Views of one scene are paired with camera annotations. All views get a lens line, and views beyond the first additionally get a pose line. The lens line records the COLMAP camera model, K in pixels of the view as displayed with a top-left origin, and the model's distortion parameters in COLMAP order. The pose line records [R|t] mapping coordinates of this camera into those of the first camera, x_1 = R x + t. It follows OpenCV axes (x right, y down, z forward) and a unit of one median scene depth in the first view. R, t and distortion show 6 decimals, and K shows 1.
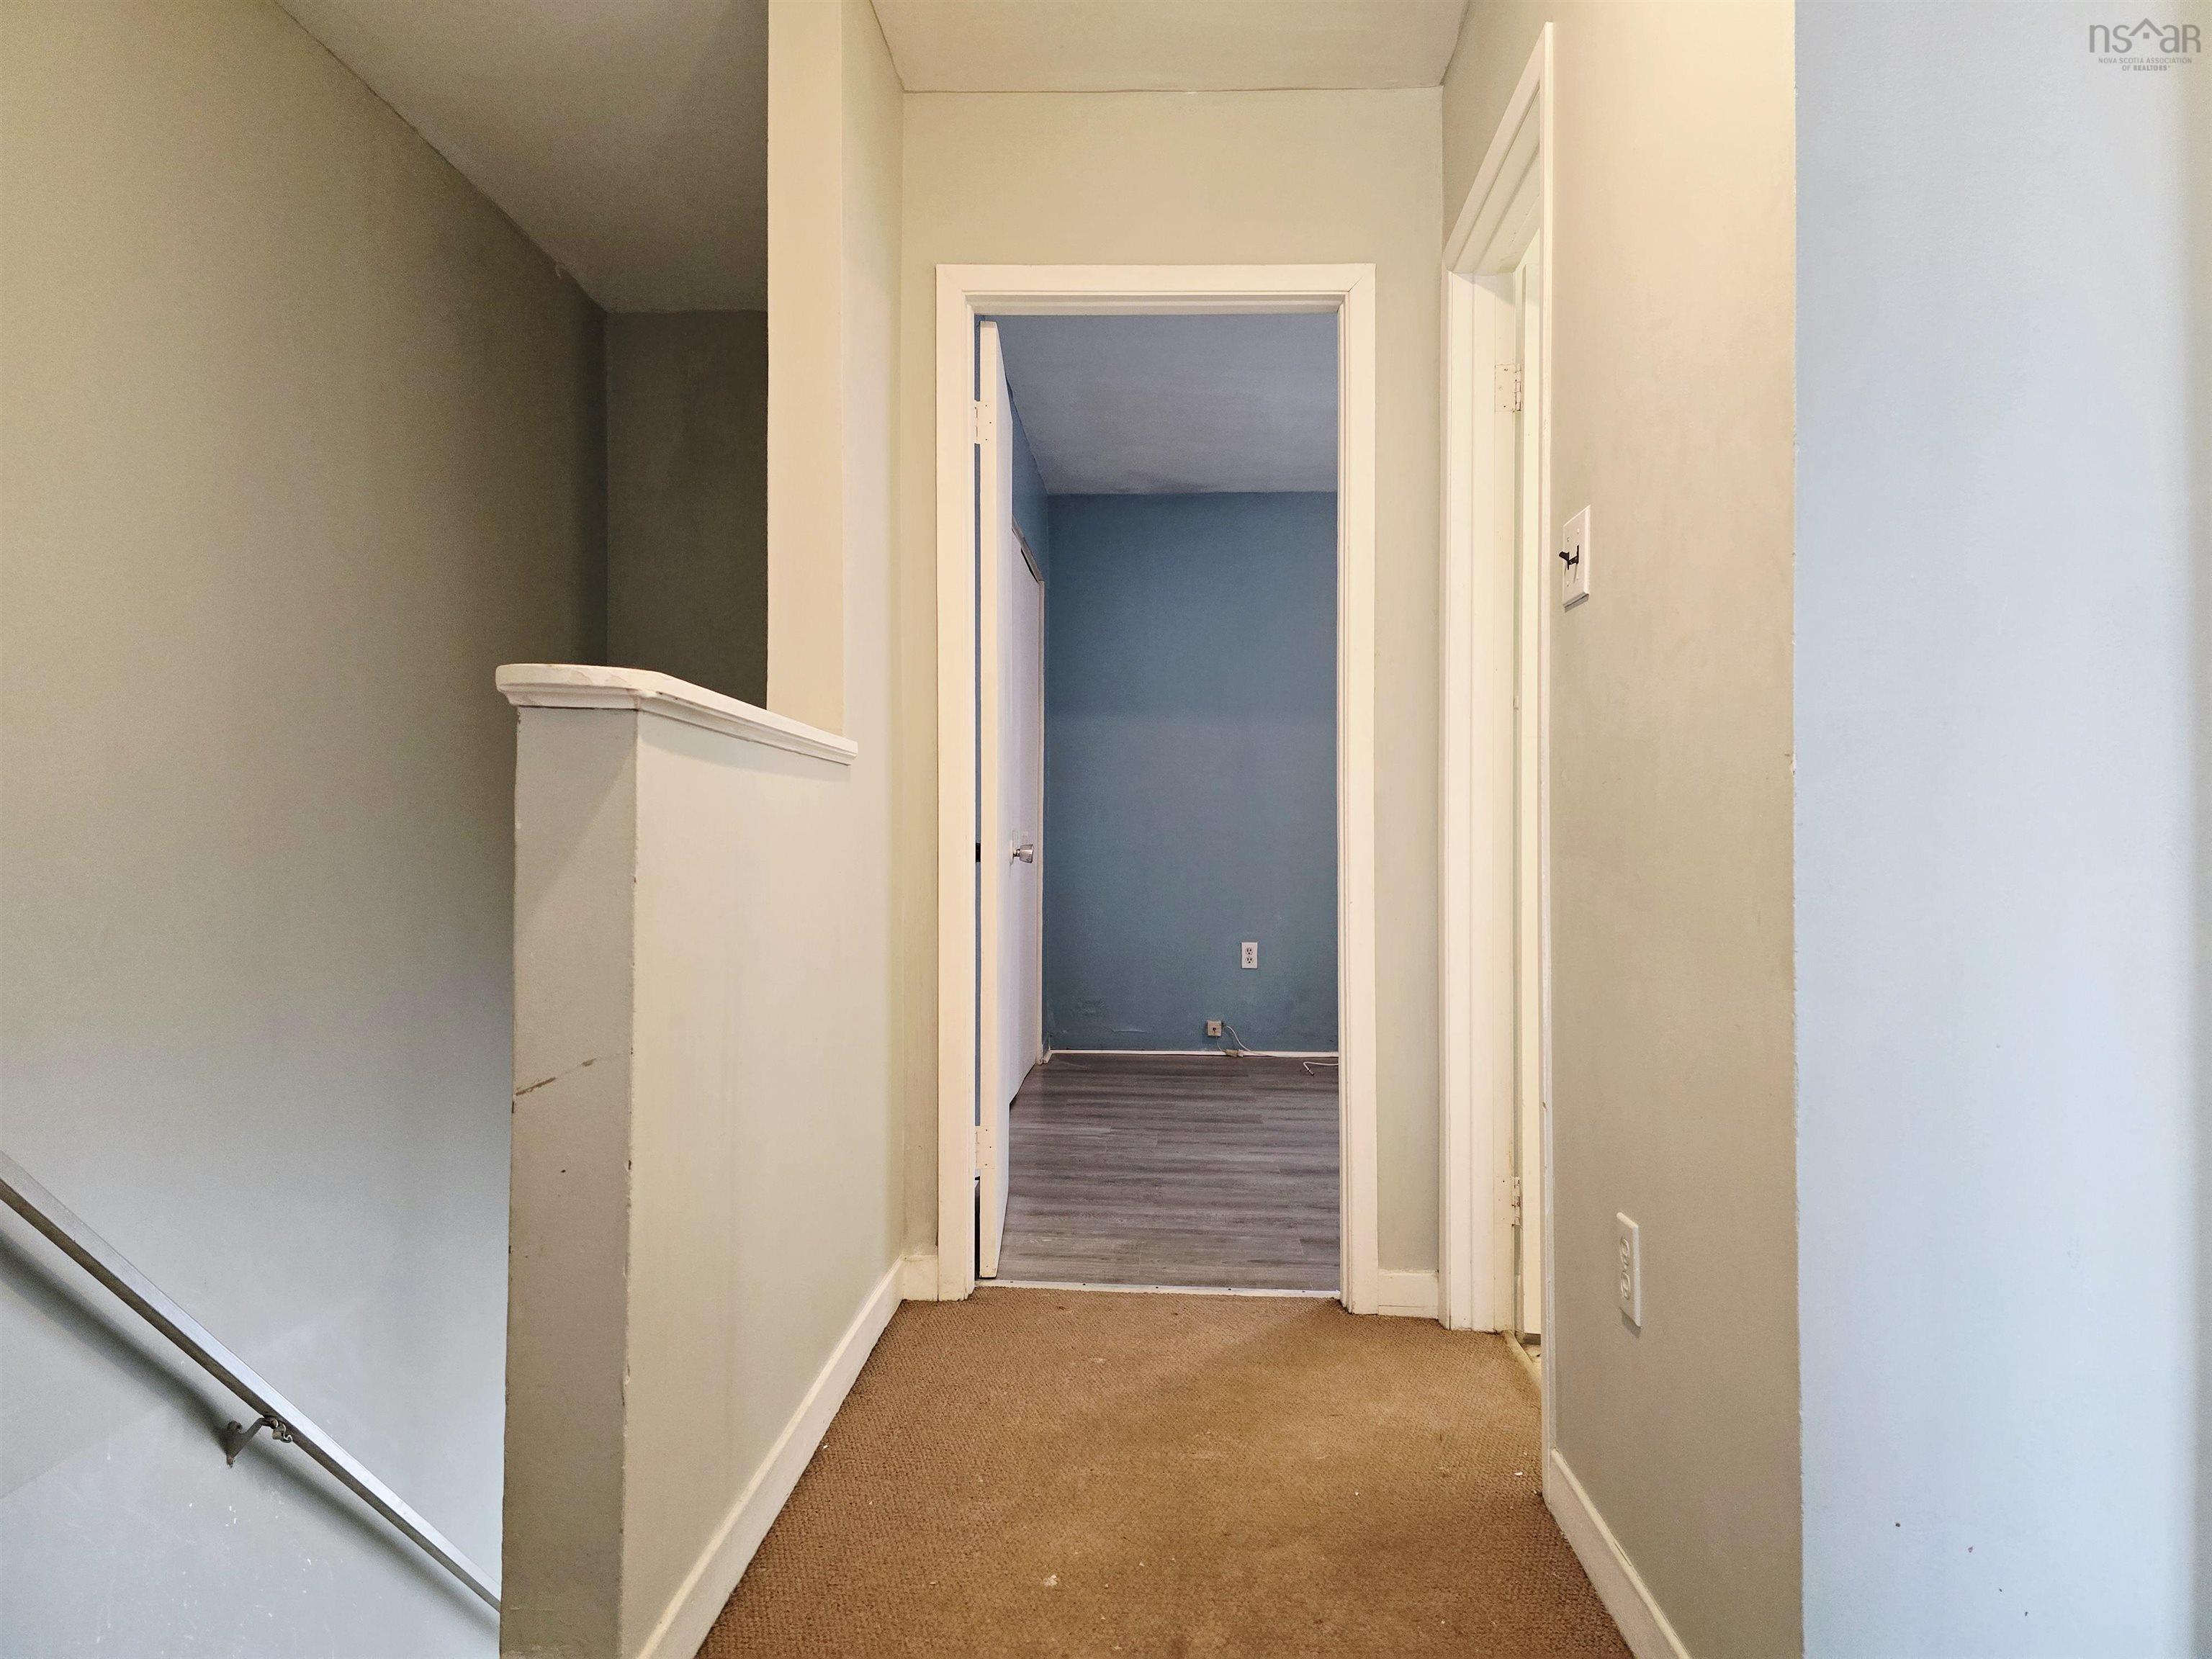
lens RADIAL K [[1496.3, 0, 1103.2], [0, 1496.3, 829.5], [0, 0, 1]] dist [0.042514, -0.026512]
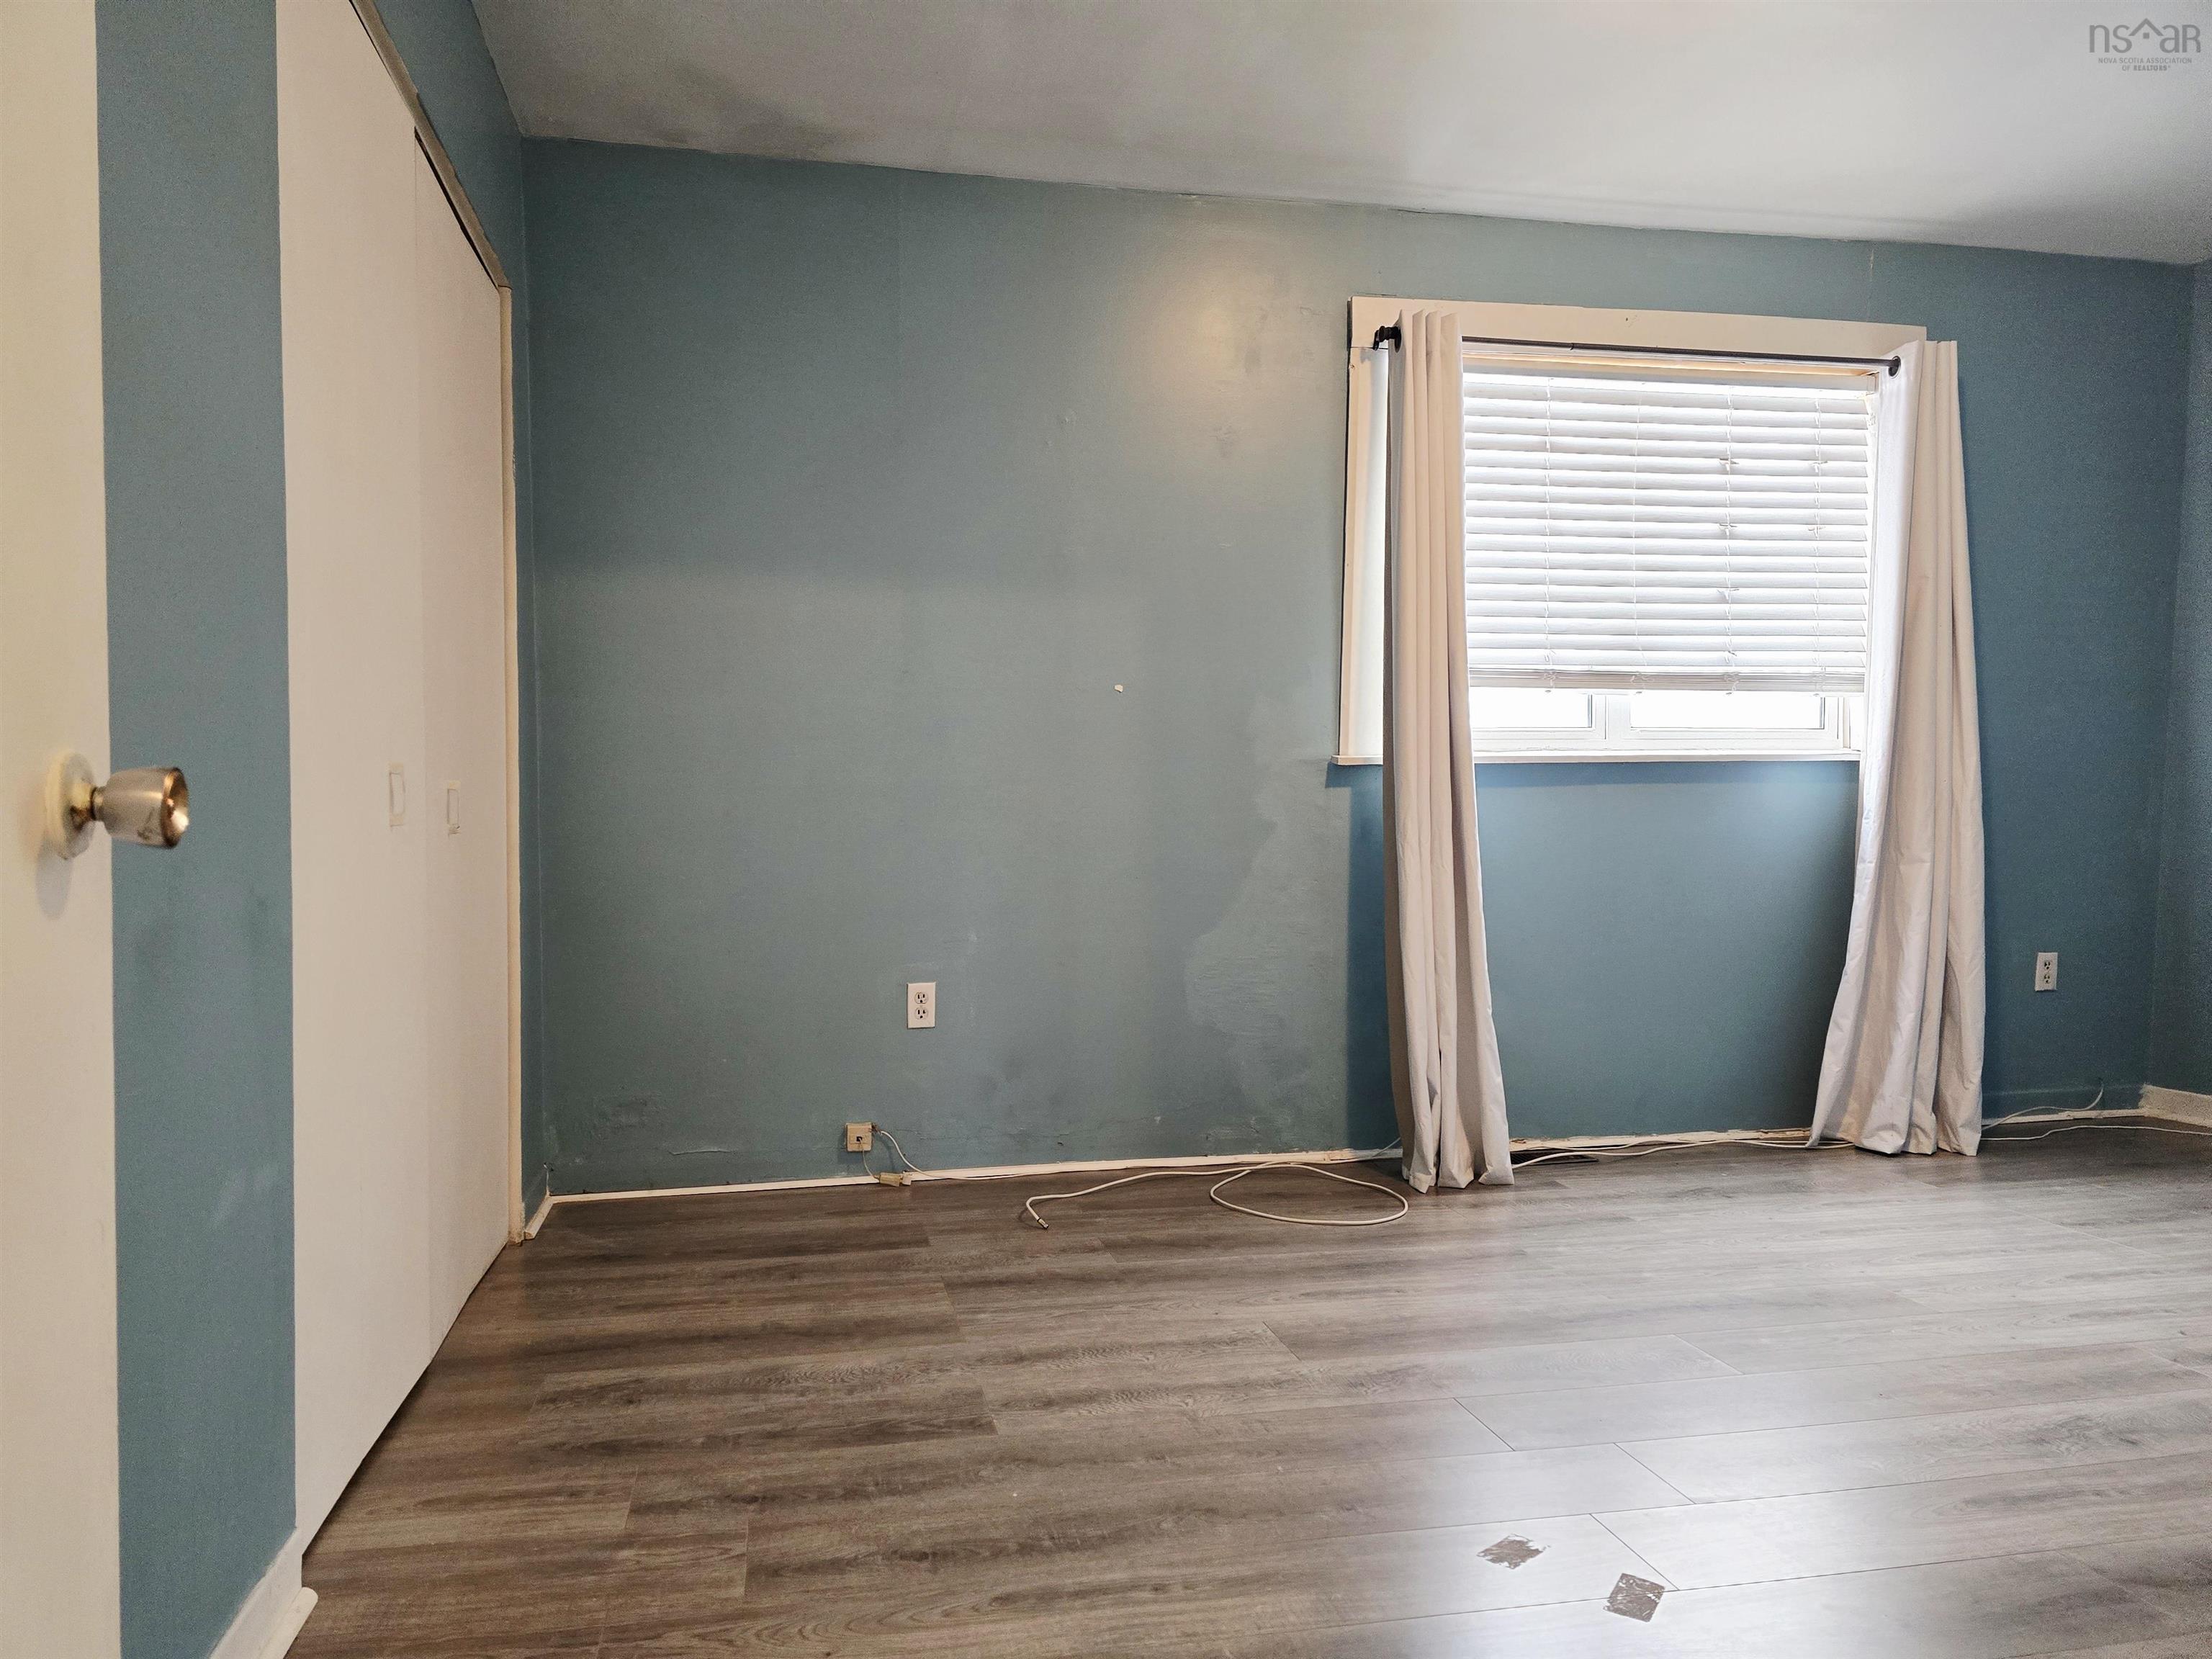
lens RADIAL K [[1496.3, 0, 1097.4], [0, 1496.3, 822.4], [0, 0, 1]] dist [0.042514, -0.026512]
pose [[0.967534, -0.010684, 0.252516, 0.019869], [0.007980, 0.999899, 0.011728, 0.008864], [-0.252616, -0.009332, 0.967522, 0.437178]]
